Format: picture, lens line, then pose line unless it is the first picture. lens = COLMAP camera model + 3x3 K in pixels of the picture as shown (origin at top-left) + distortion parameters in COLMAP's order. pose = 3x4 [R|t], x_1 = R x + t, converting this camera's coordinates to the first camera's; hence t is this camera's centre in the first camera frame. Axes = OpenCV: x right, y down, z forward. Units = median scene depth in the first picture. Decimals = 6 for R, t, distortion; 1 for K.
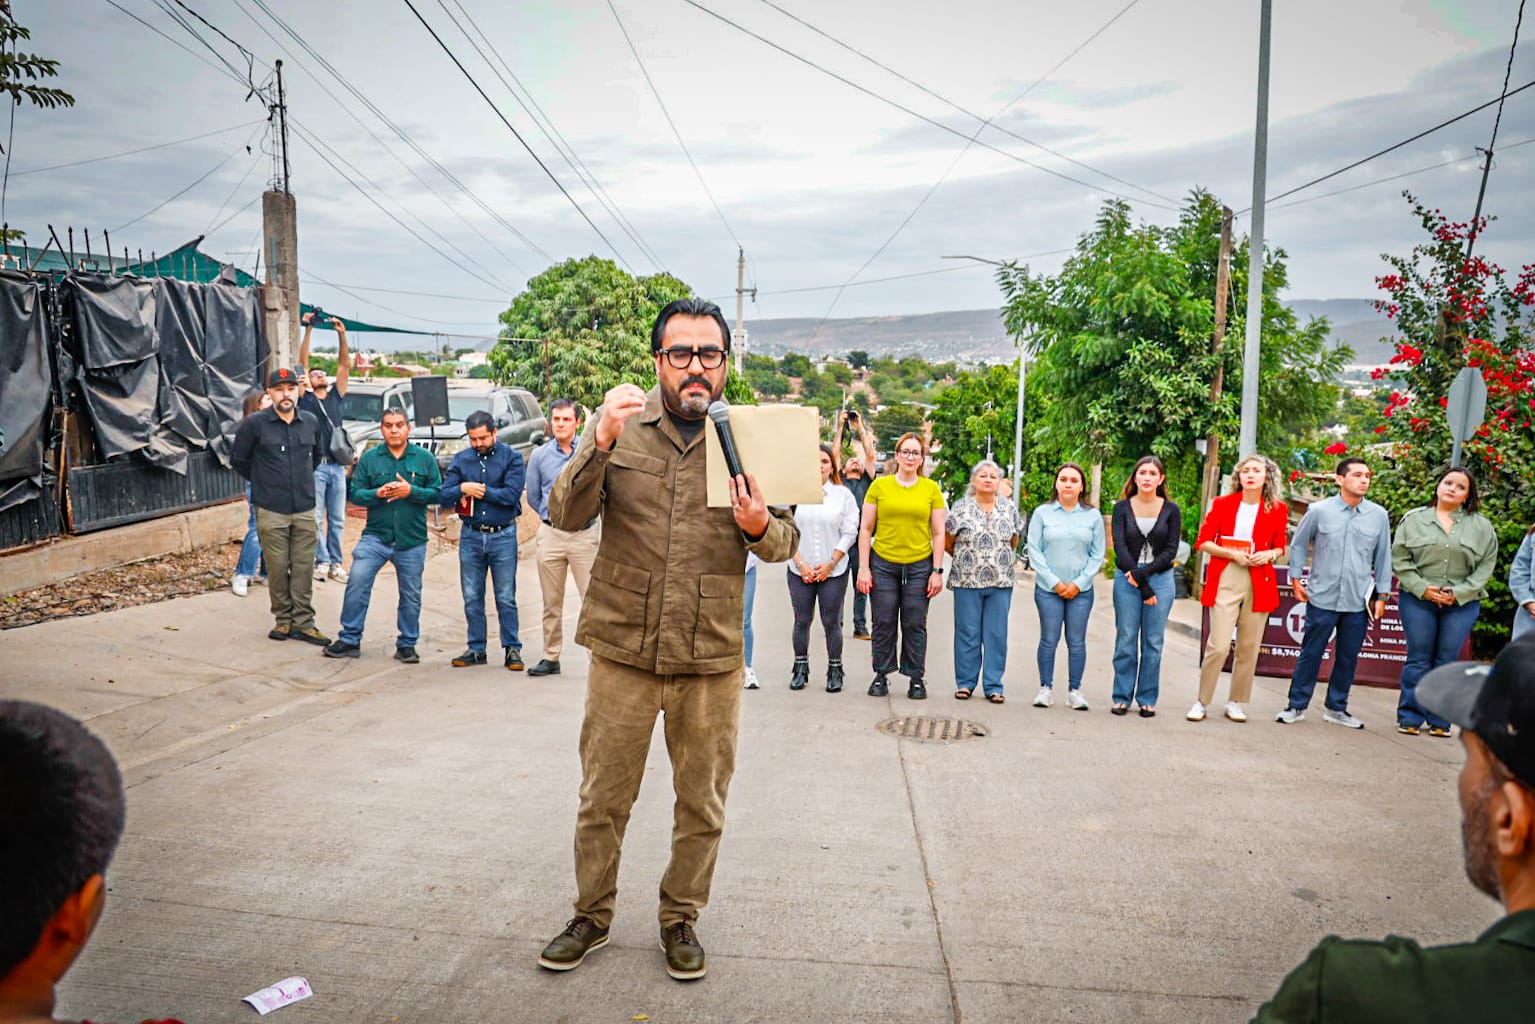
lens RADIAL K [[1750.2, 0, 767.5], [0, 1750.2, 512.0], [0, 0, 1]] dist [-0.001011, 0.027209]
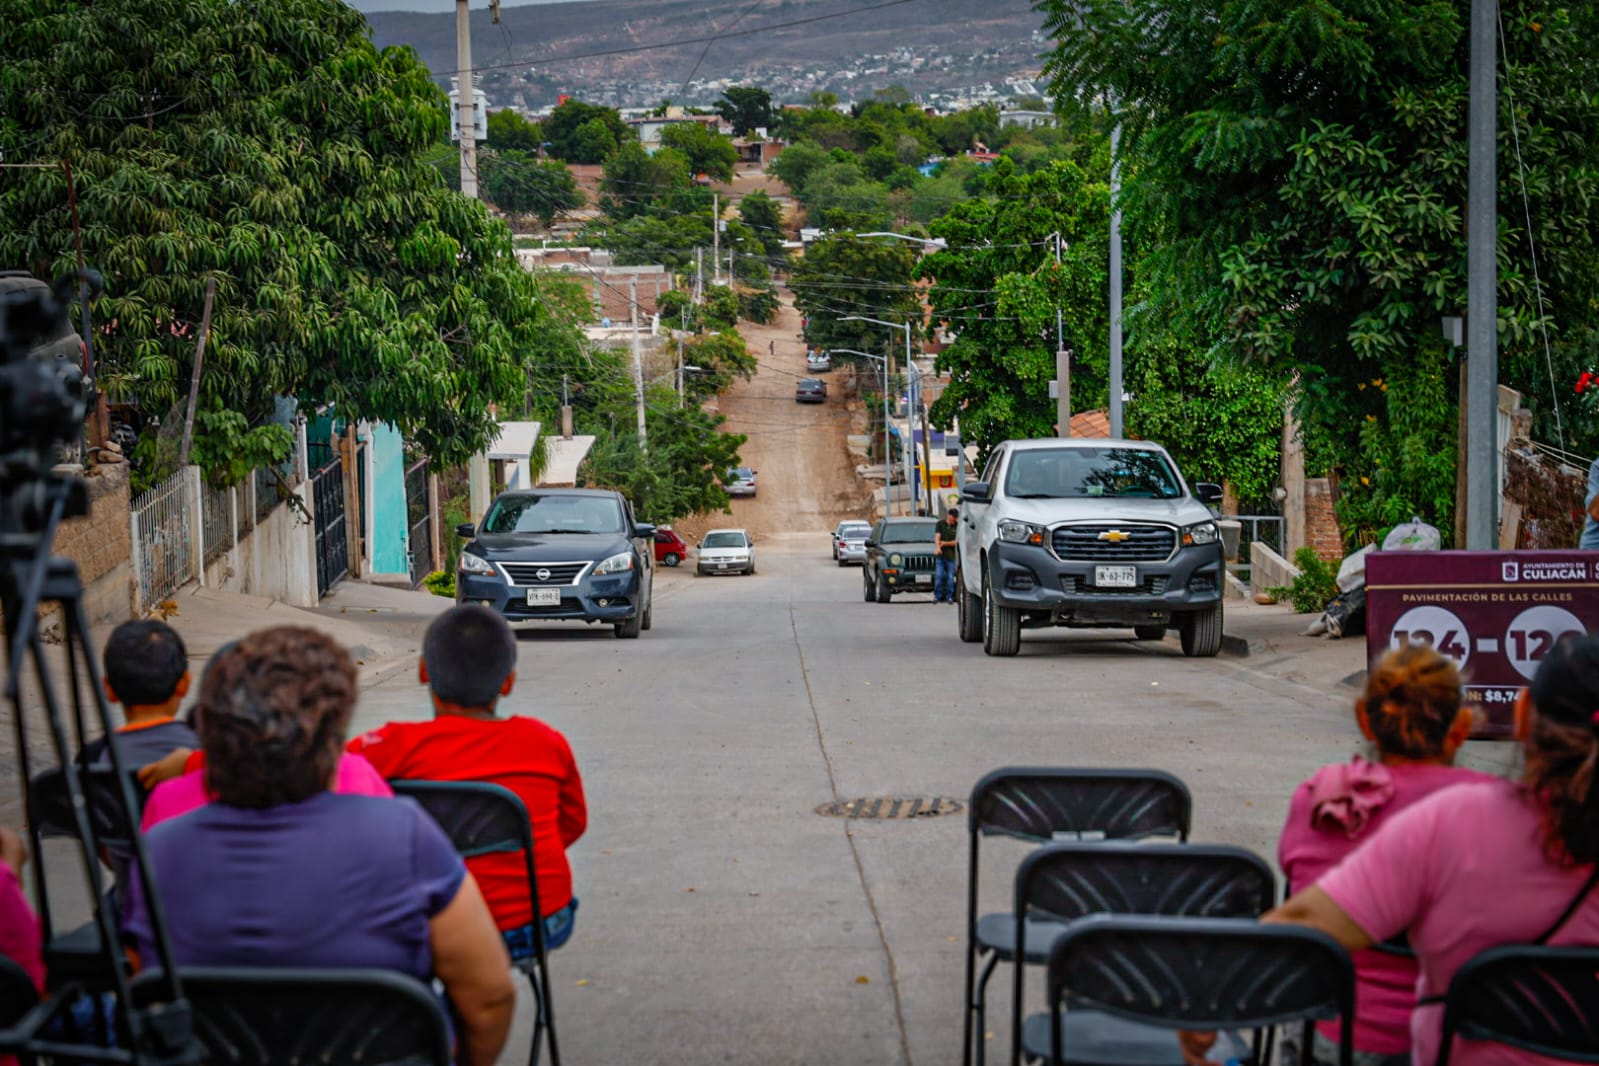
lens RADIAL K [[1823.2, 0, 799.5], [0, 1823.2, 533.0], [0, 0, 1]] dist [-0.001011, 0.027209]
pose [[0.996141, -0.057382, 0.066419, 0.027801], [0.056064, 0.998195, 0.021529, -0.001599], [-0.067534, -0.017722, 0.997560, 0.525738]]
